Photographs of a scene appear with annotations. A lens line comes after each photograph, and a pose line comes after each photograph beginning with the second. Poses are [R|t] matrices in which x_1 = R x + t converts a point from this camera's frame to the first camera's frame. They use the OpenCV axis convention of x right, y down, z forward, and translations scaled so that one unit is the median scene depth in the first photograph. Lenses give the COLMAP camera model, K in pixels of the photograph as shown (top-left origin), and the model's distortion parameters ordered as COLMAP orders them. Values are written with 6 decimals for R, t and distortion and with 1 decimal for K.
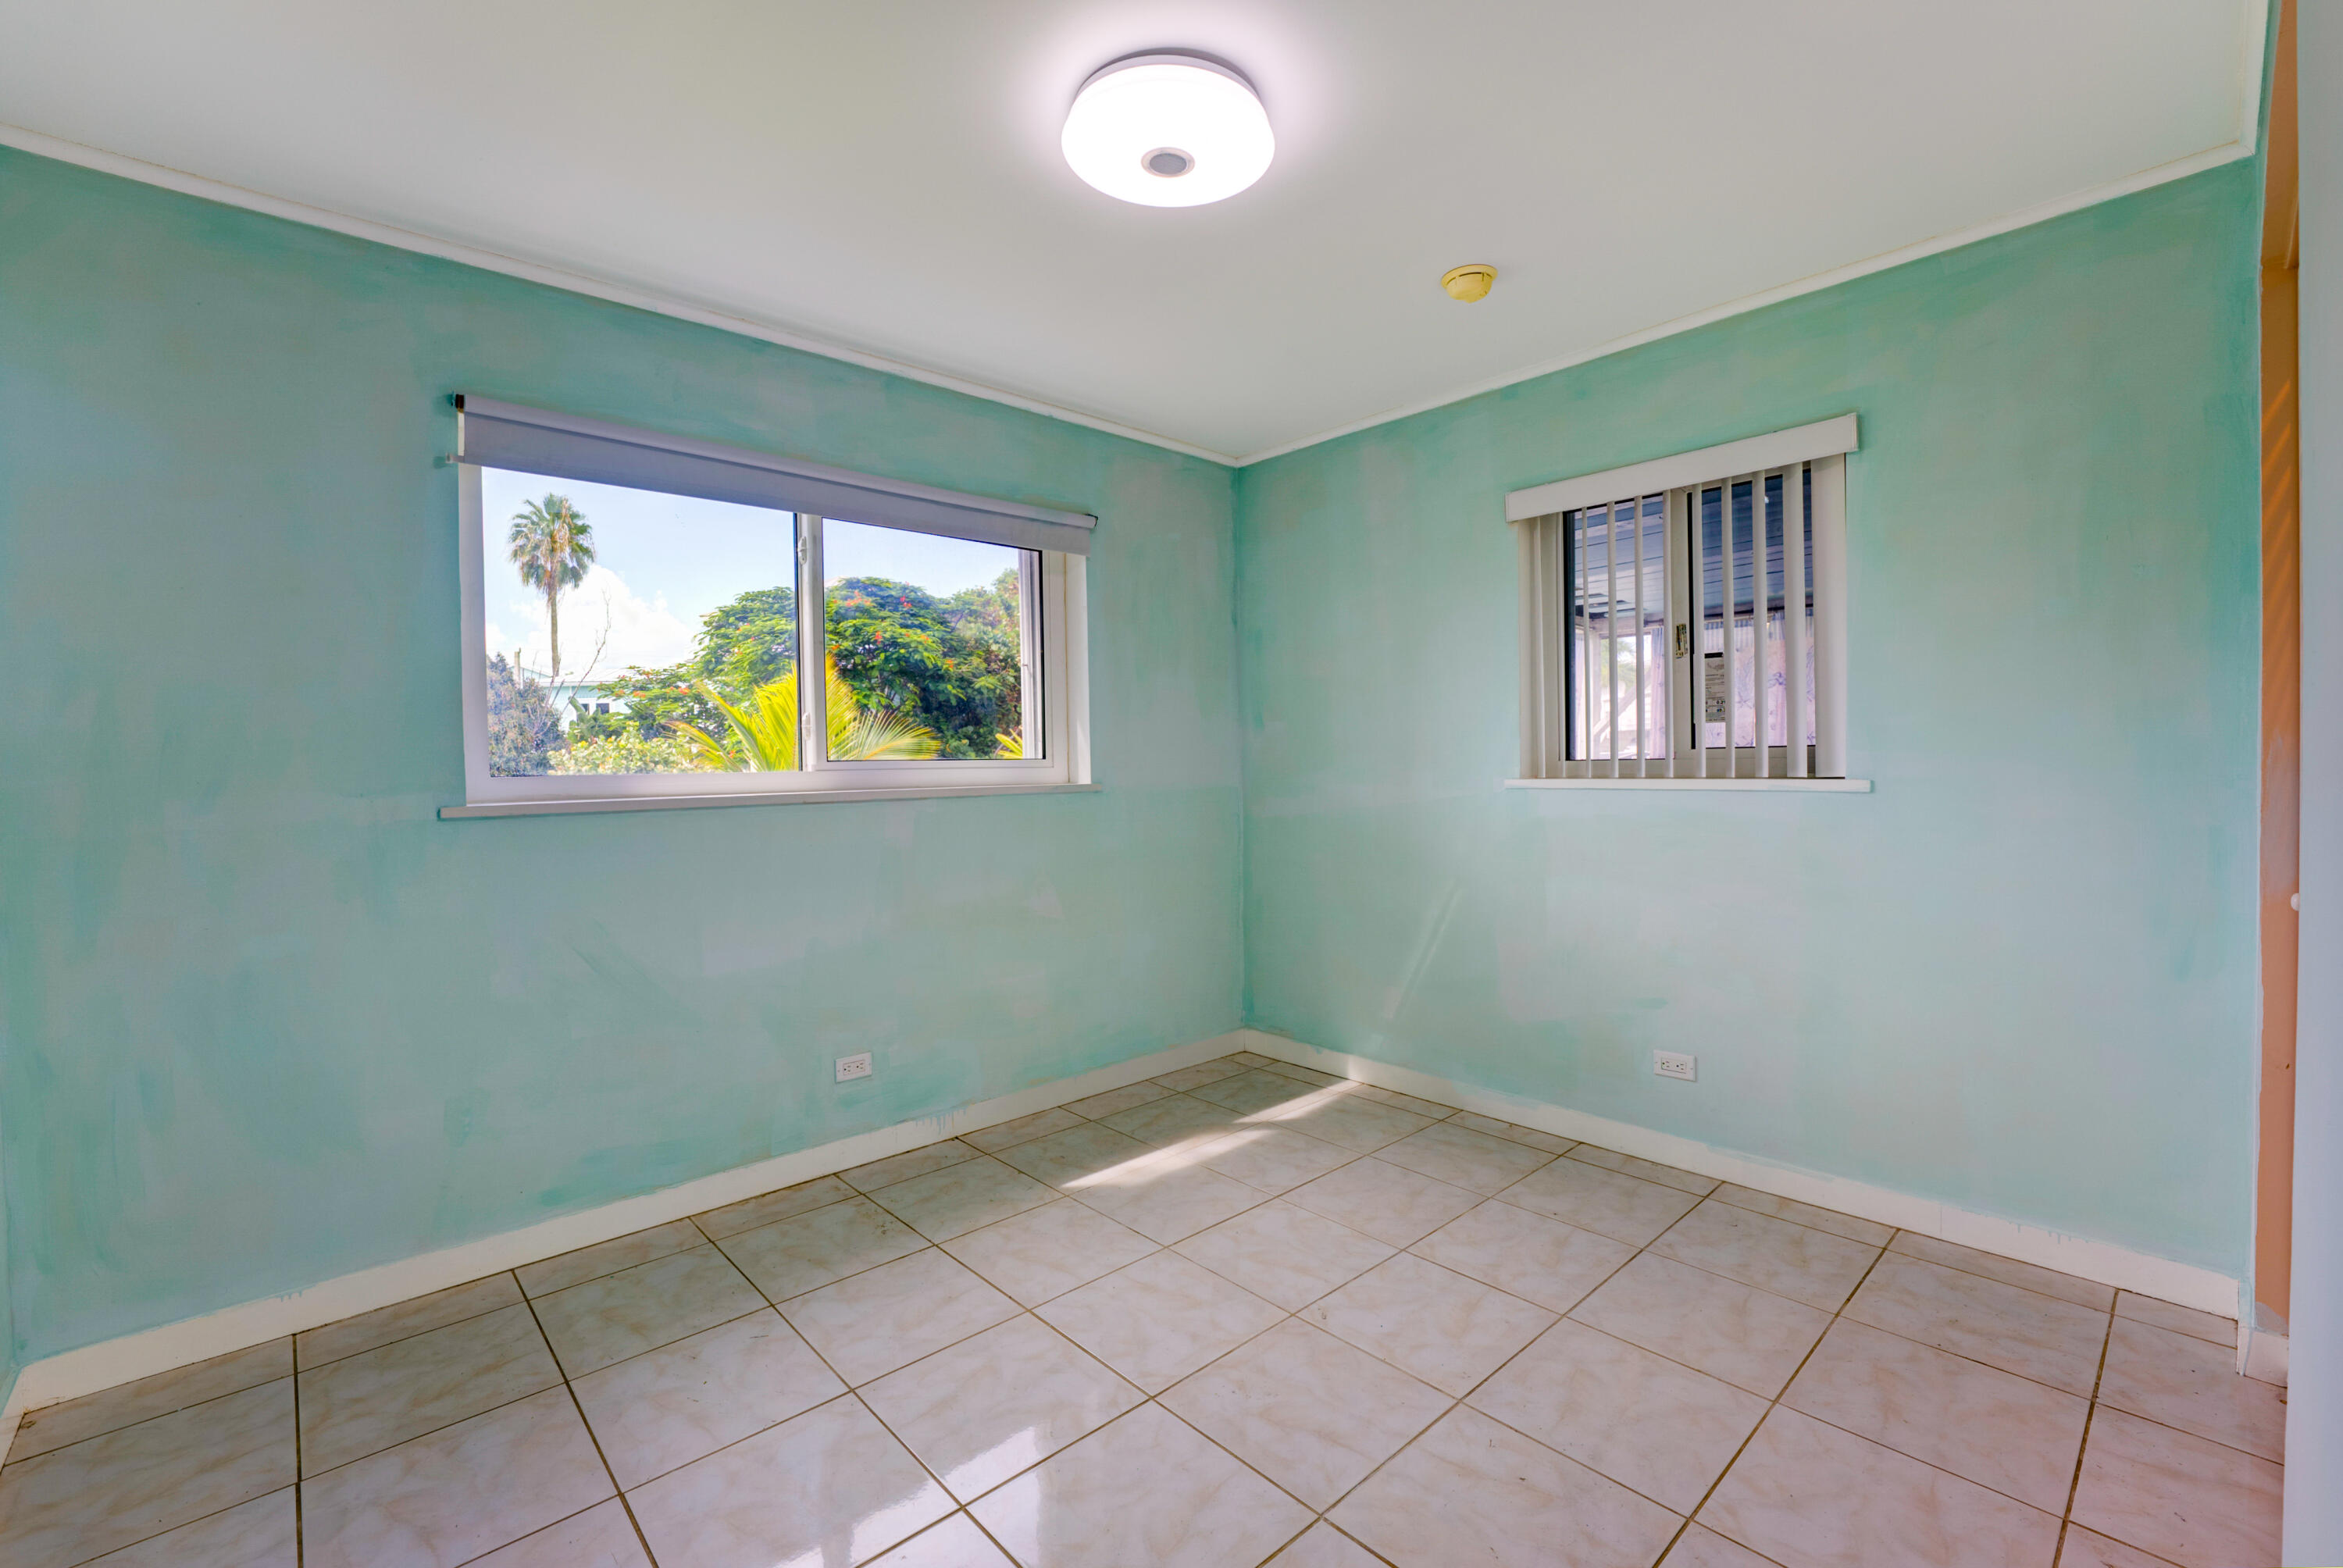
lens RADIAL K [[968.4, 0, 1154.4], [0, 968.4, 786.4], [0, 0, 1]] dist [-0.027348, 0.004112]
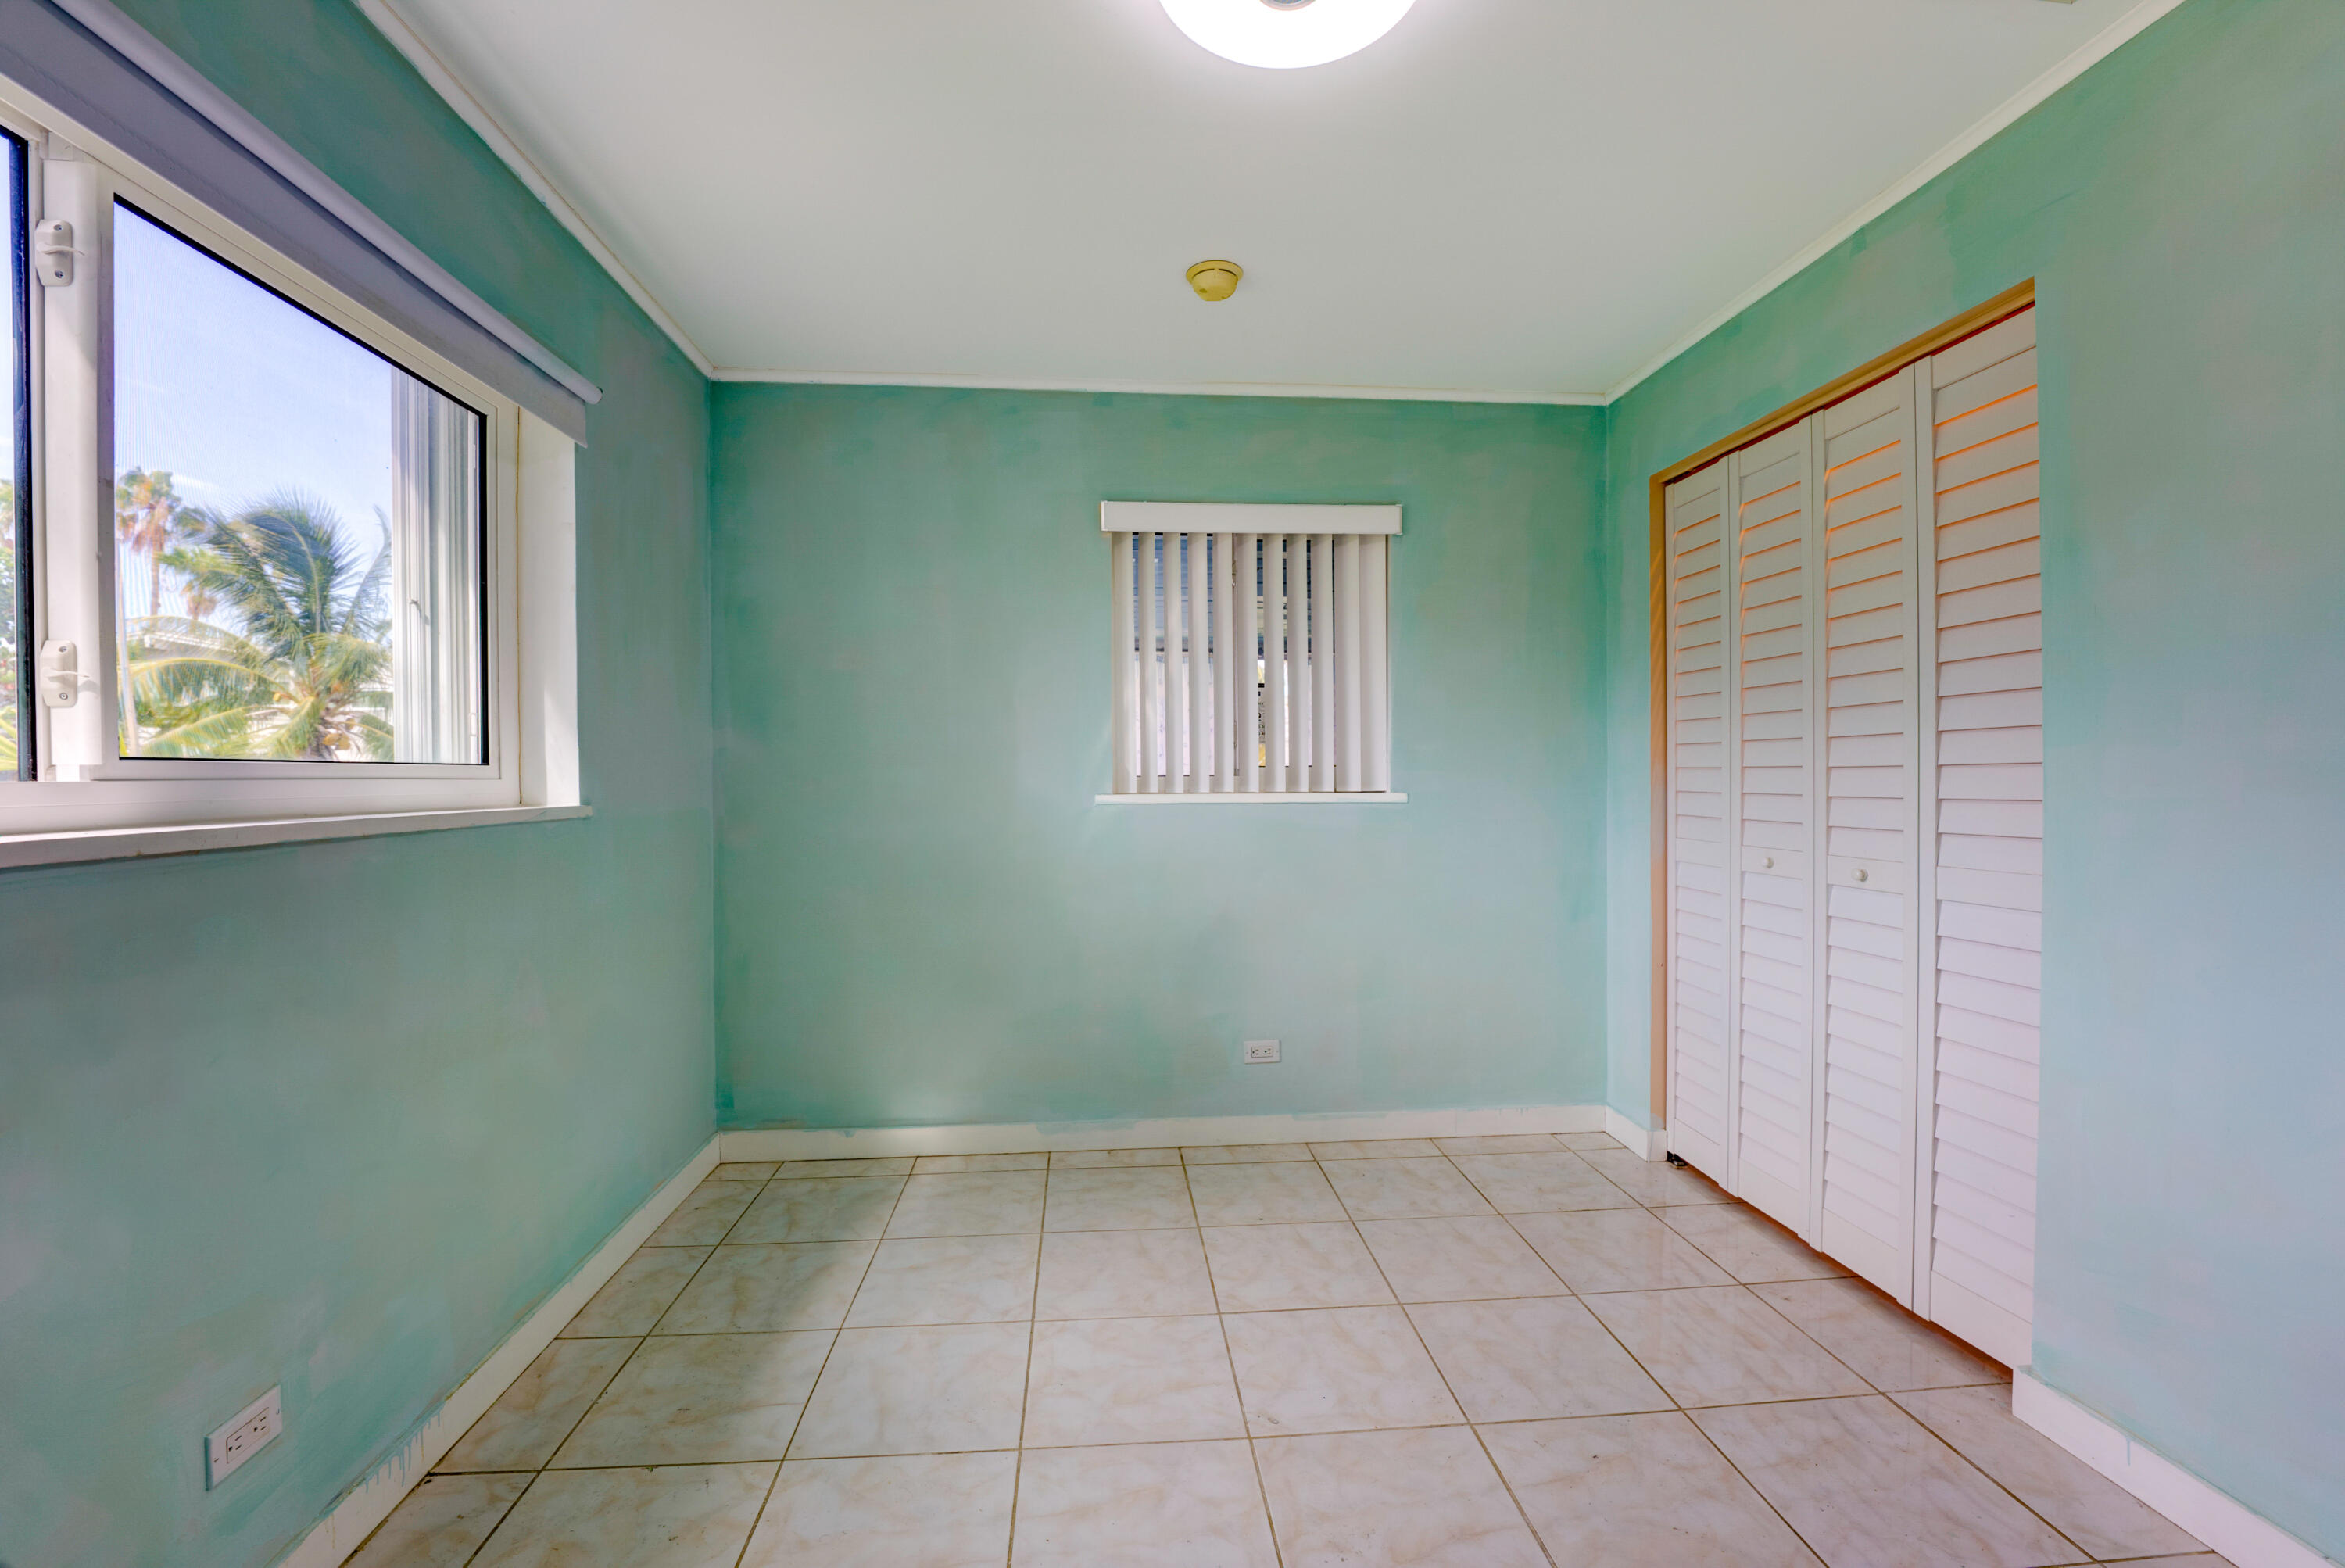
lens RADIAL K [[969.3, 0, 1155.4], [0, 969.3, 786.4], [0, 0, 1]] dist [-0.027348, 0.004112]
pose [[0.617673, 0.002774, 0.786430, -0.394607], [0.013723, 0.999804, -0.014305, -0.001251], [-0.786315, 0.019628, 0.617513, 0.383231]]
